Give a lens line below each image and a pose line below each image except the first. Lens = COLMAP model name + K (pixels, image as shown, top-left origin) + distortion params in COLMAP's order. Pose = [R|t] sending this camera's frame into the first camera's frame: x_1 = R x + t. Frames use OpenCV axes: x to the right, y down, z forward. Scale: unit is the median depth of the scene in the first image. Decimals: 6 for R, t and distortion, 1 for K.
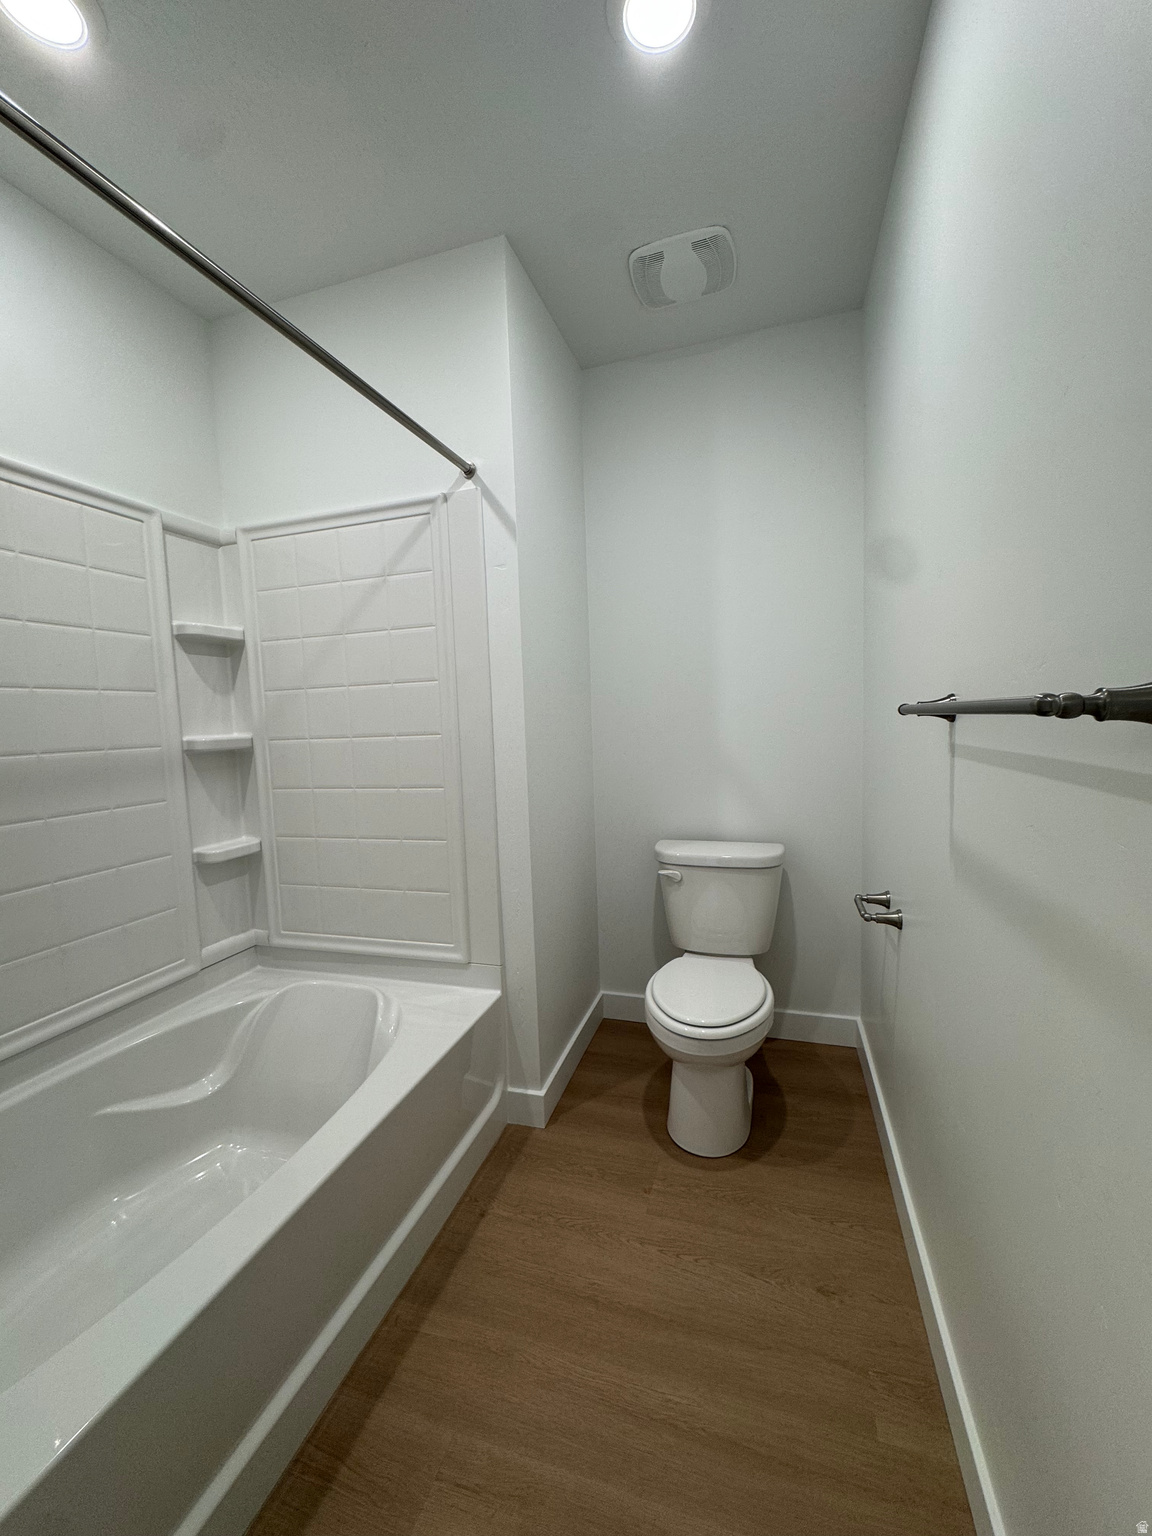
lens RADIAL K [[615.6, 0, 583.5], [0, 615.6, 767.9], [0, 0, 1]] dist [0.002090, 0.000958]
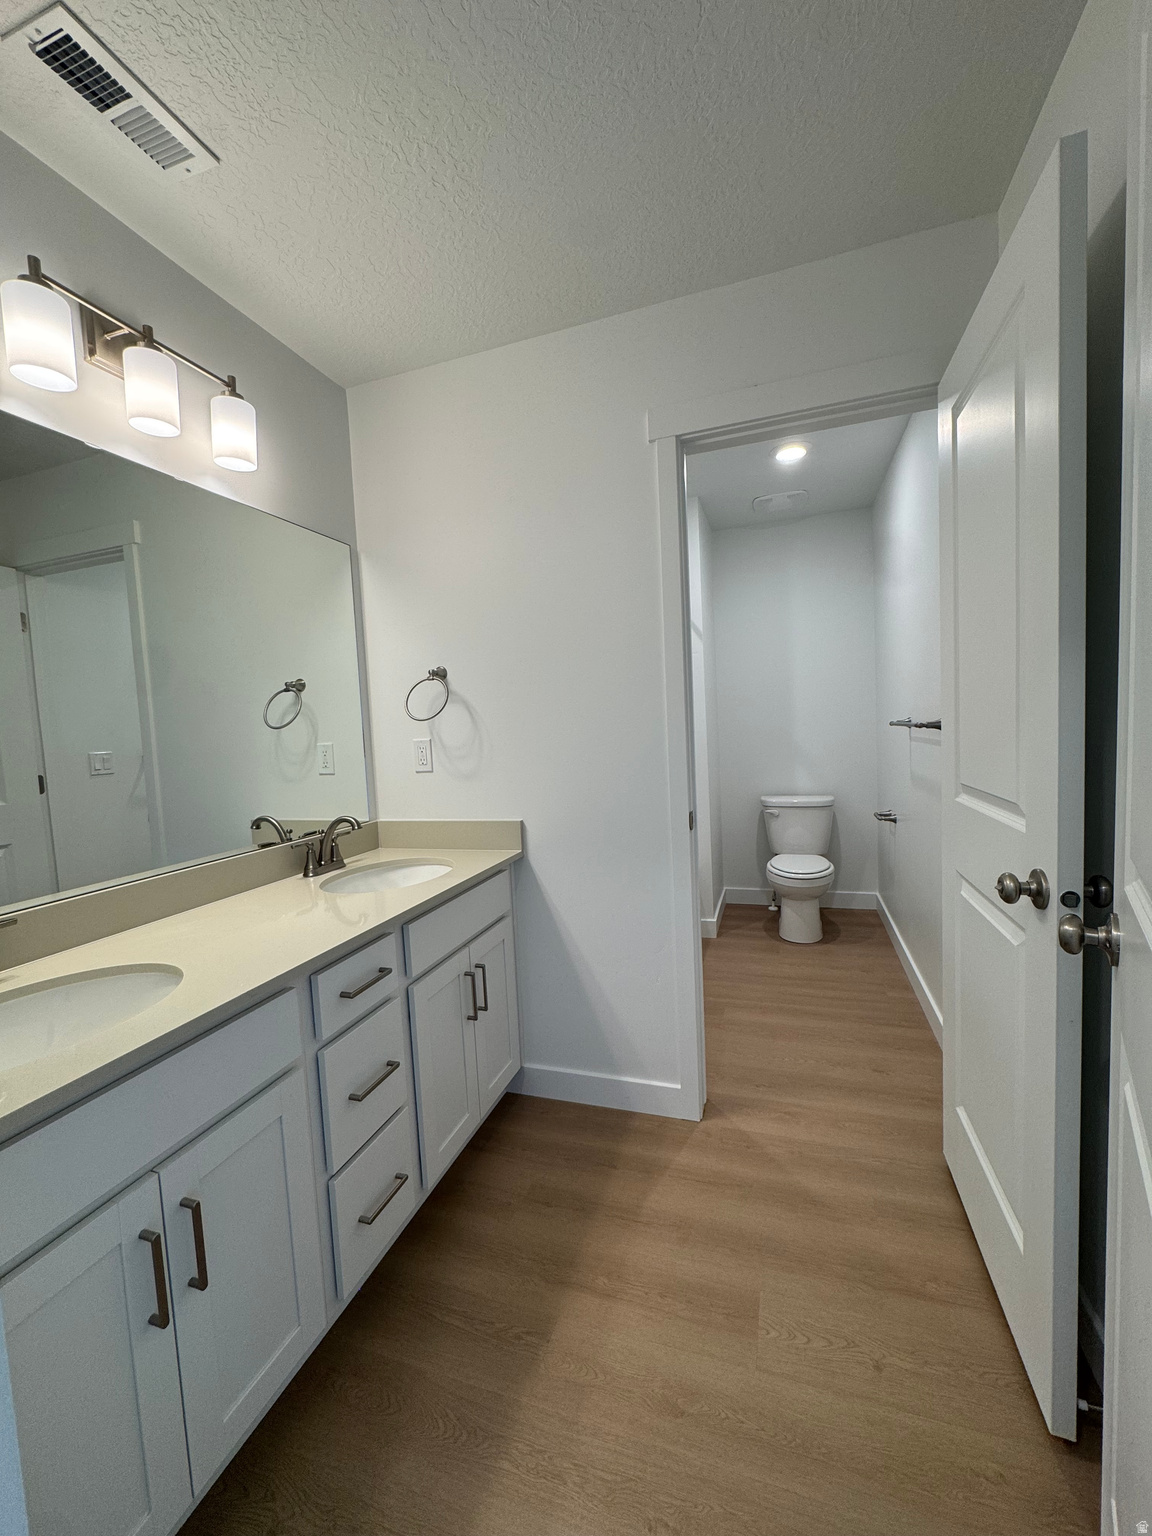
lens RADIAL K [[615.6, 0, 579.3], [0, 615.6, 768.2], [0, 0, 1]] dist [0.002090, 0.000958]
pose [[0.999545, -0.016615, -0.025164, -0.434413], [0.016342, 0.999806, -0.011009, 0.059773], [0.025342, 0.010593, 0.999623, -0.960356]]
